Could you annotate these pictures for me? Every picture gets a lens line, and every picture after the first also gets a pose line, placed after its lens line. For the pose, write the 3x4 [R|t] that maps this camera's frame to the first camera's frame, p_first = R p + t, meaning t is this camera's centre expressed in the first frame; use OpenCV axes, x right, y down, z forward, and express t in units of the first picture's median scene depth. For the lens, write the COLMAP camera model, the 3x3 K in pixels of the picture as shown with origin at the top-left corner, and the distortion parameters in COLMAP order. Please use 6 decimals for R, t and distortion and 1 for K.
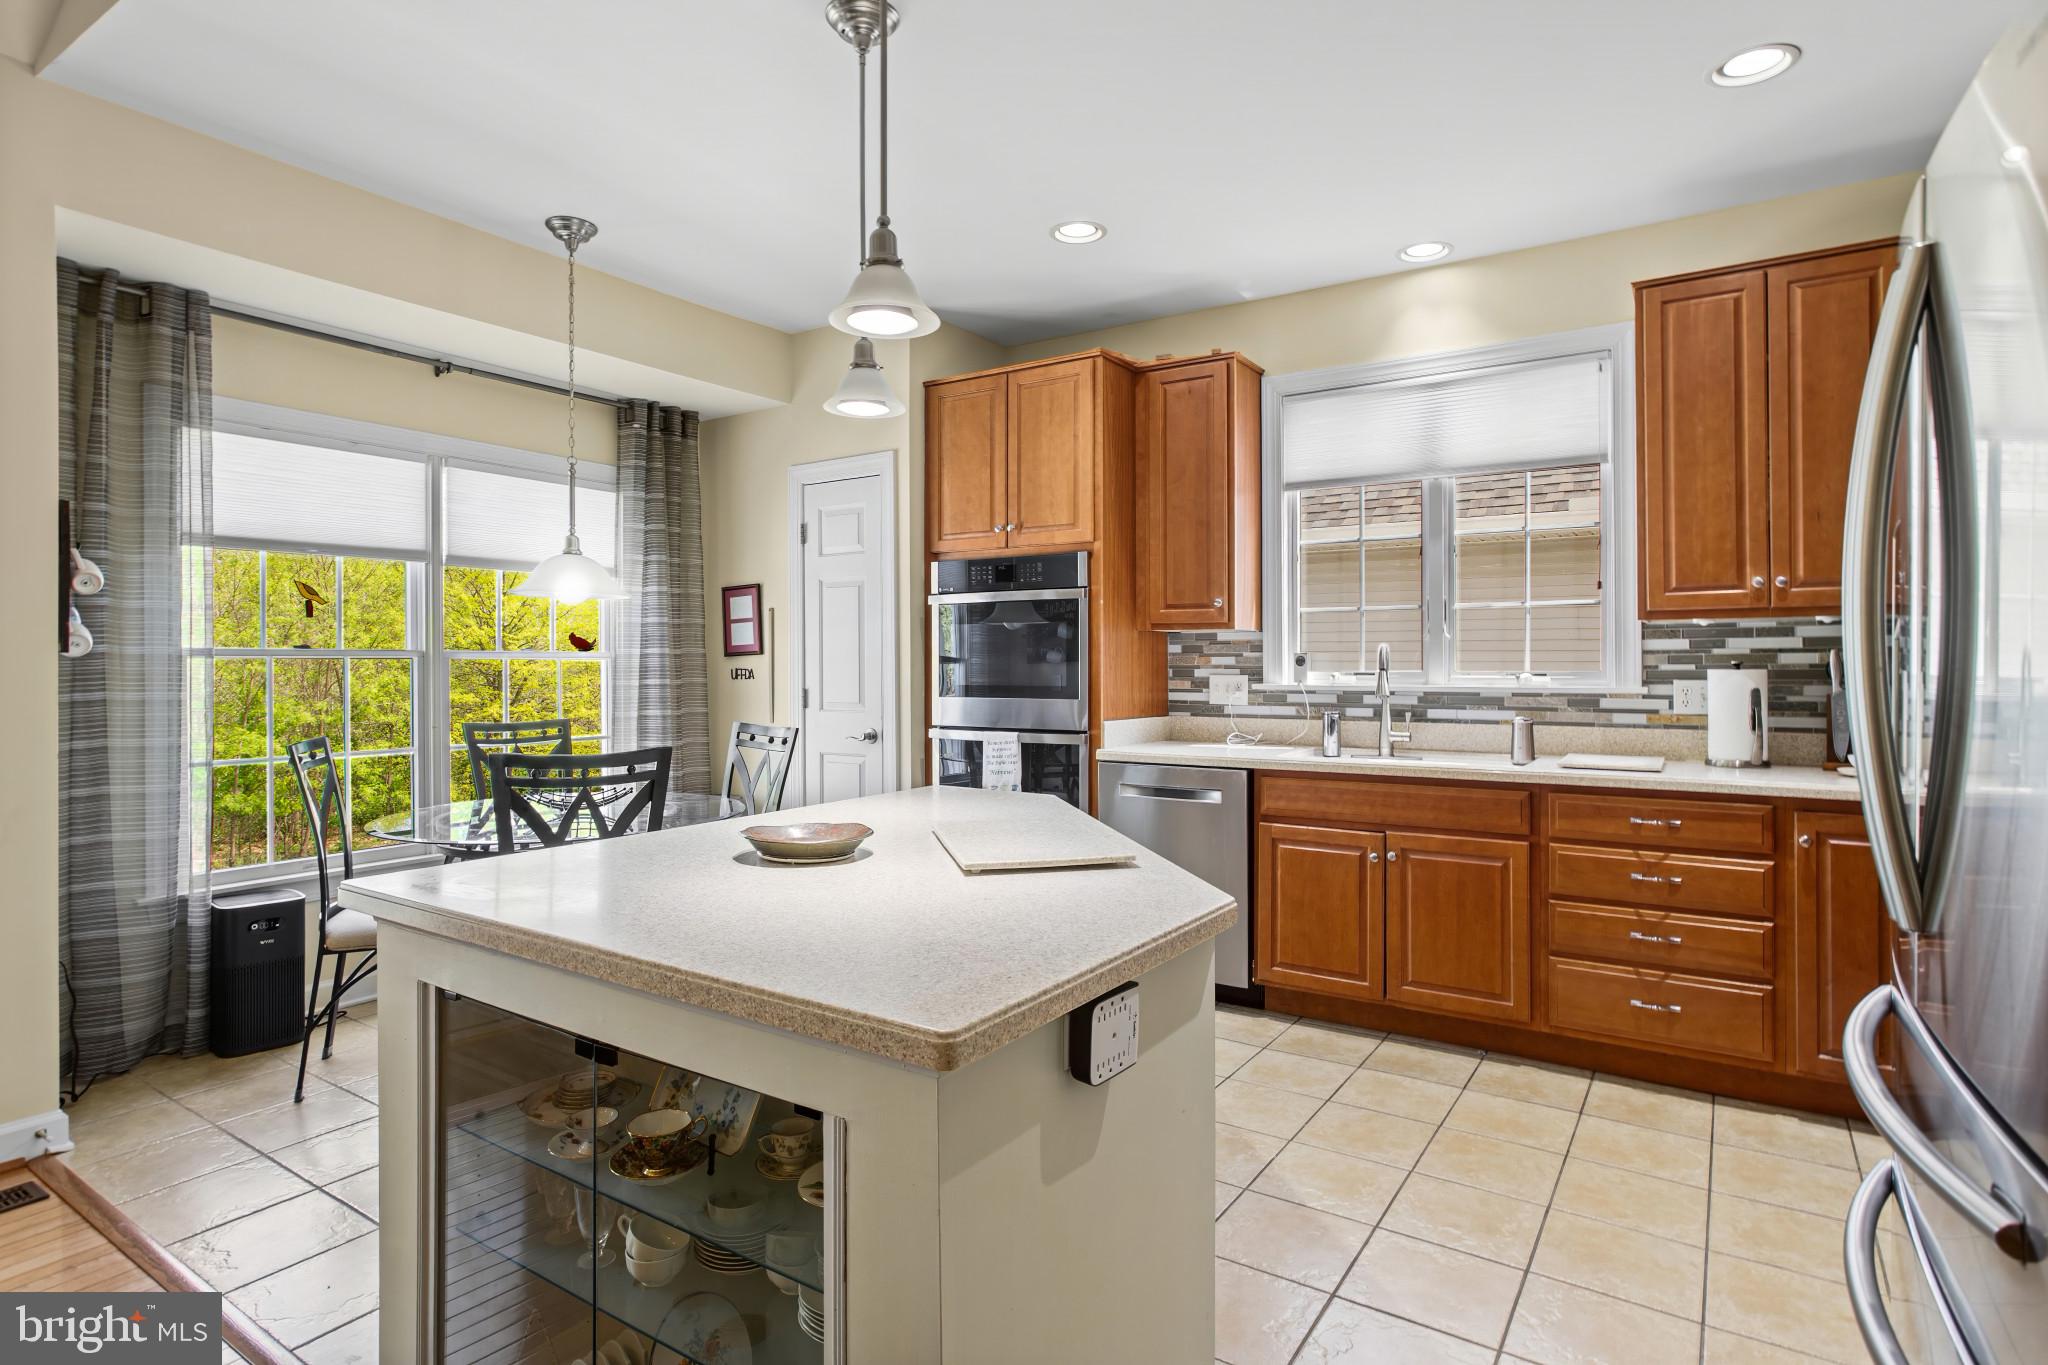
lens RADIAL K [[1045.3, 0, 1026.5], [0, 1045.3, 666.9], [0, 0, 1]] dist [-0.004096, -0.001016]
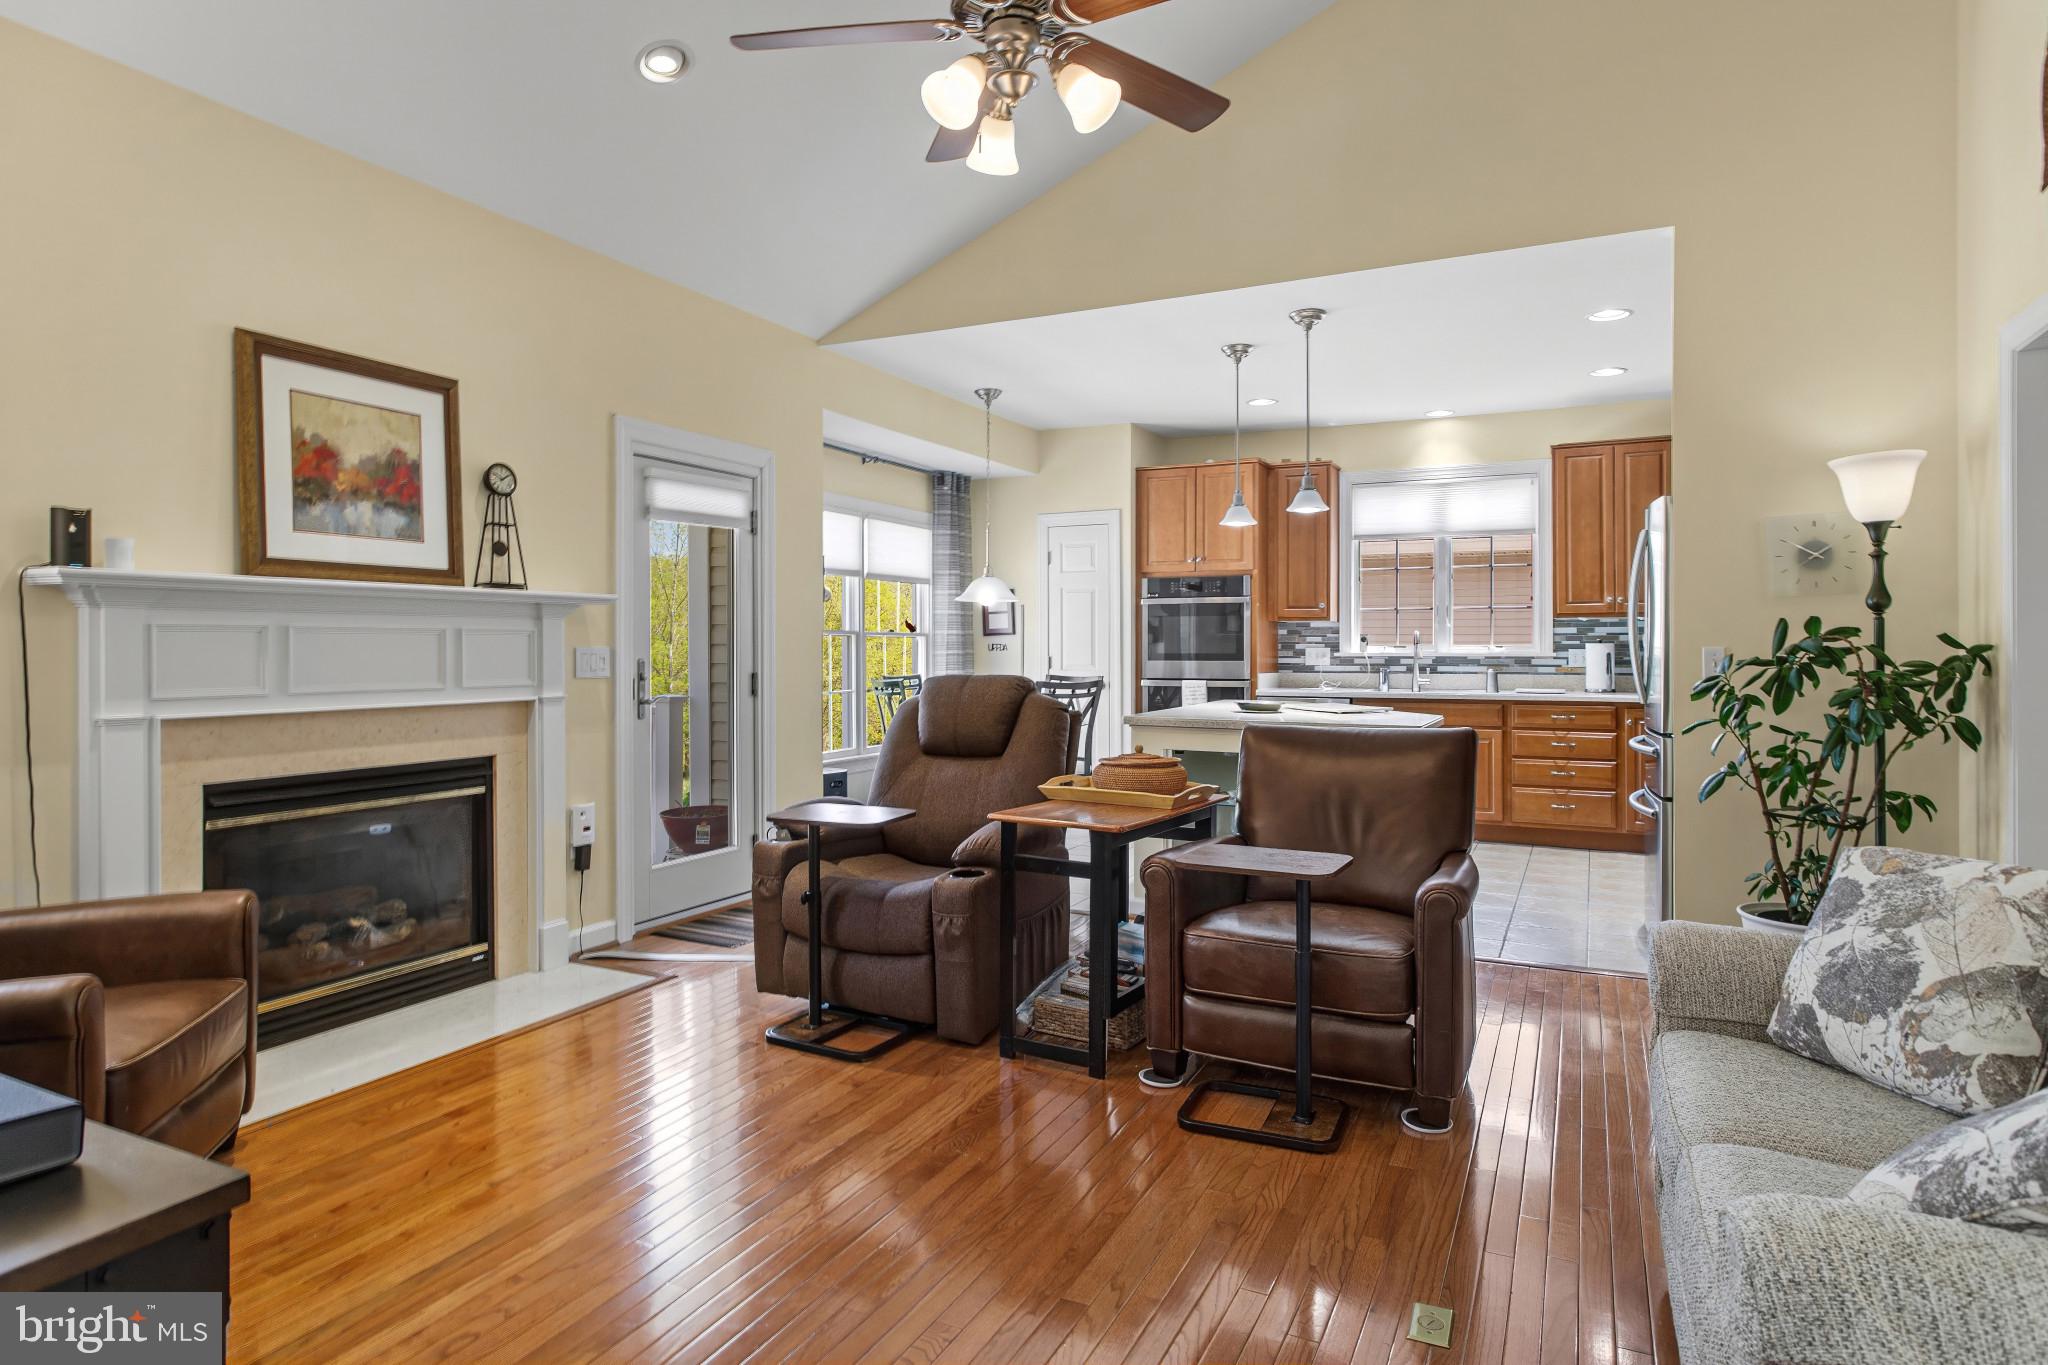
lens RADIAL K [[1125.4, 0, 1022.8], [0, 1125.4, 651.1], [0, 0, 1]] dist [-0.000356, 0.000139]
pose [[0.992343, 0.001446, 0.123501, -0.540402], [-0.001337, 0.999999, -0.000962, 0.016970], [-0.123502, 0.000789, 0.992344, -0.794140]]
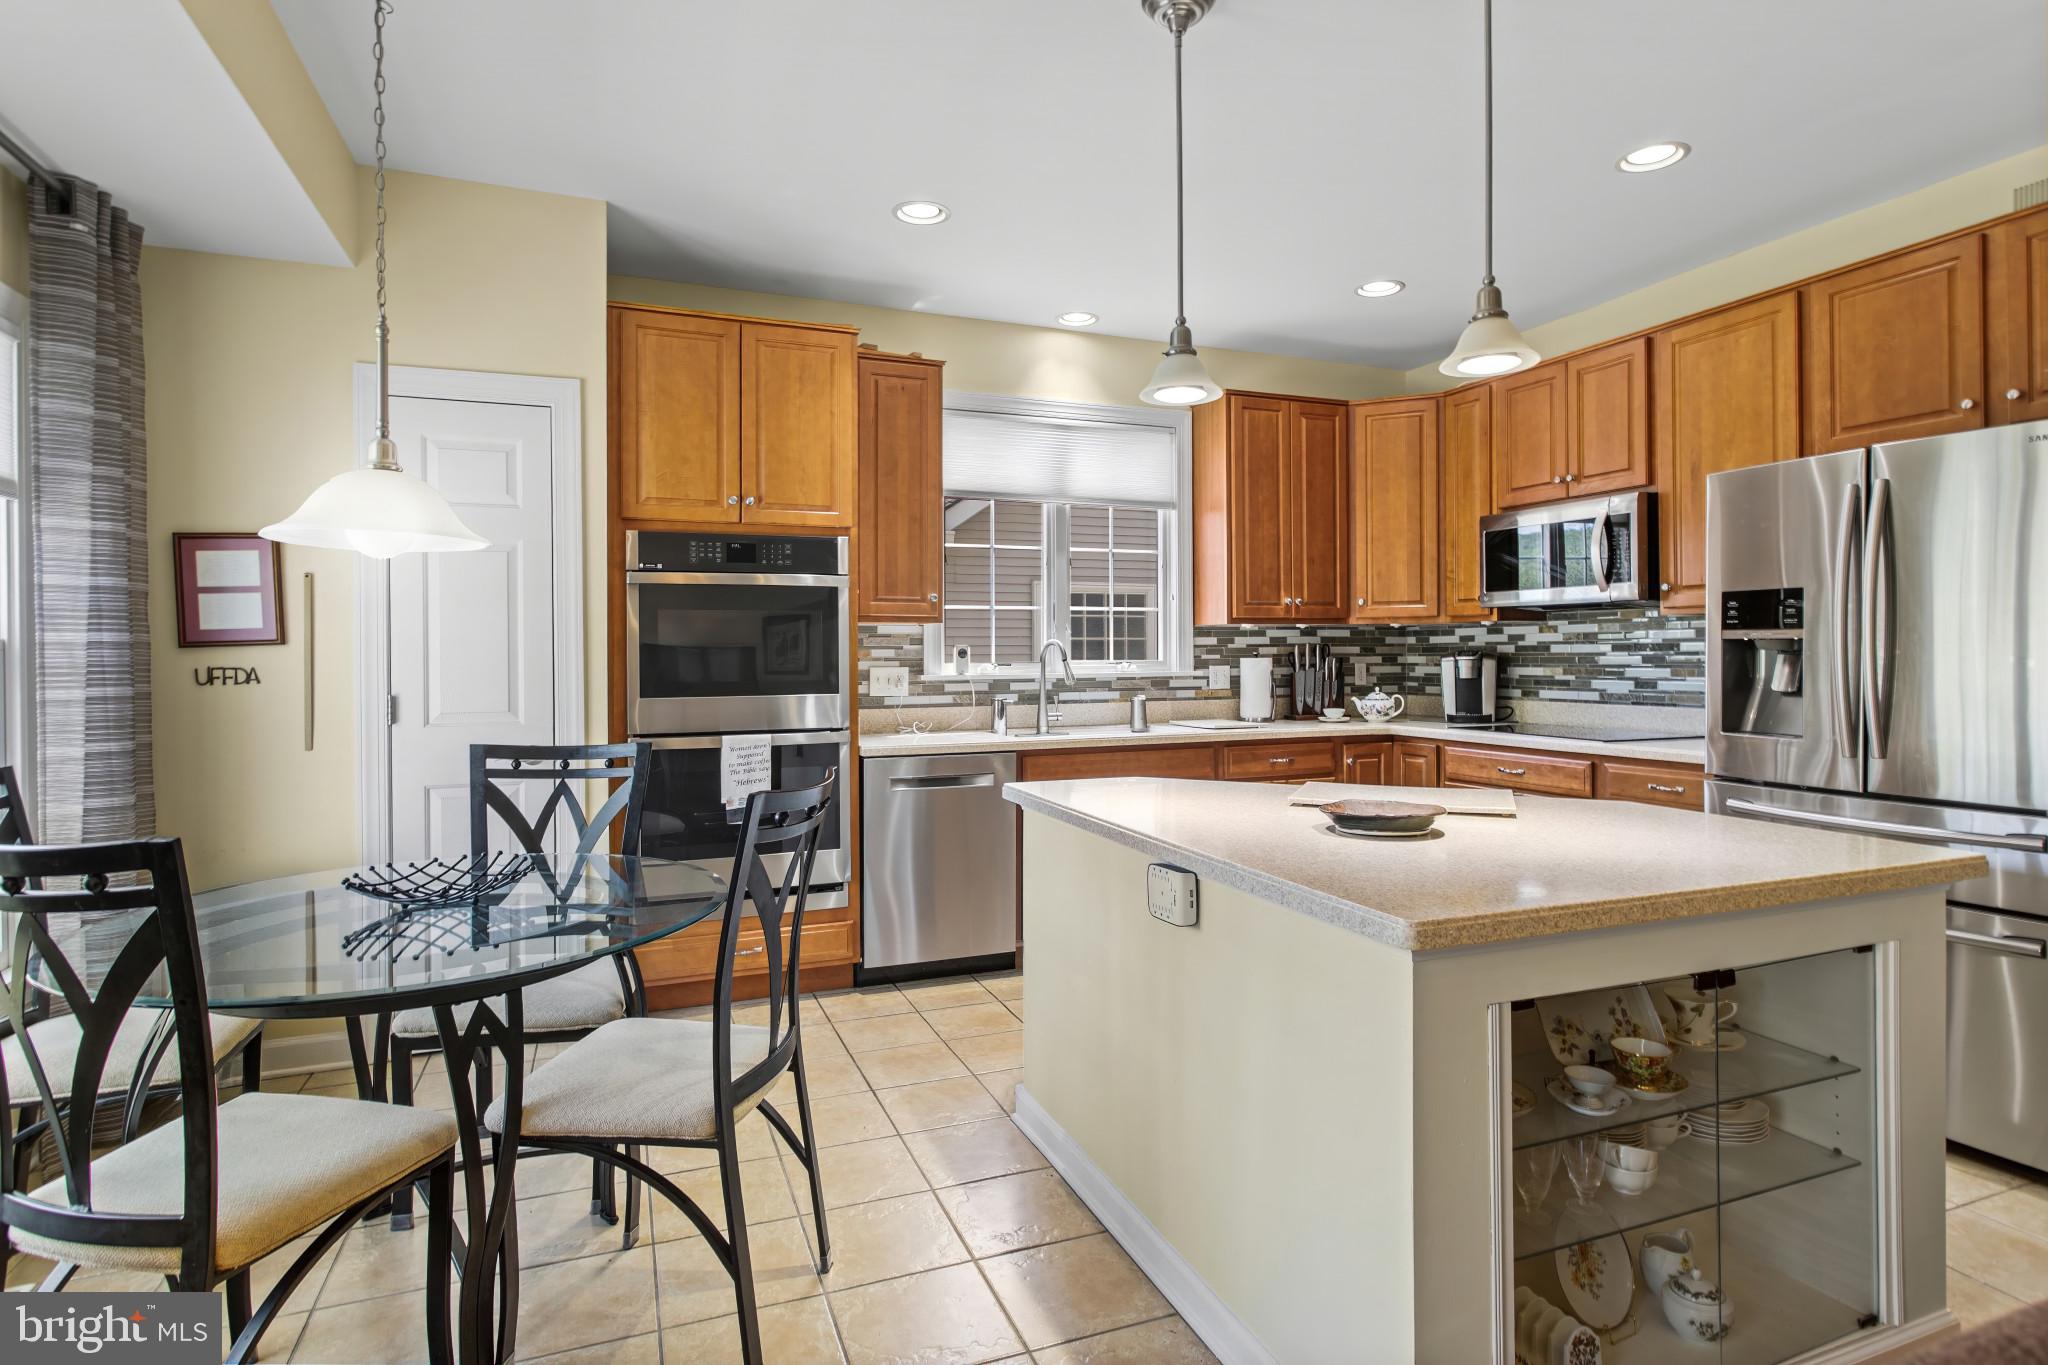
lens RADIAL K [[1066.6, 0, 1030.9], [0, 1066.6, 653.9], [0, 0, 1]] dist [0.000447, 0.000349]
pose [[0.572536, -0.000561, 0.819879, -0.634388], [0.009839, 0.999932, -0.006187, 0.002679], [-0.819820, 0.011609, 0.572503, 0.311306]]
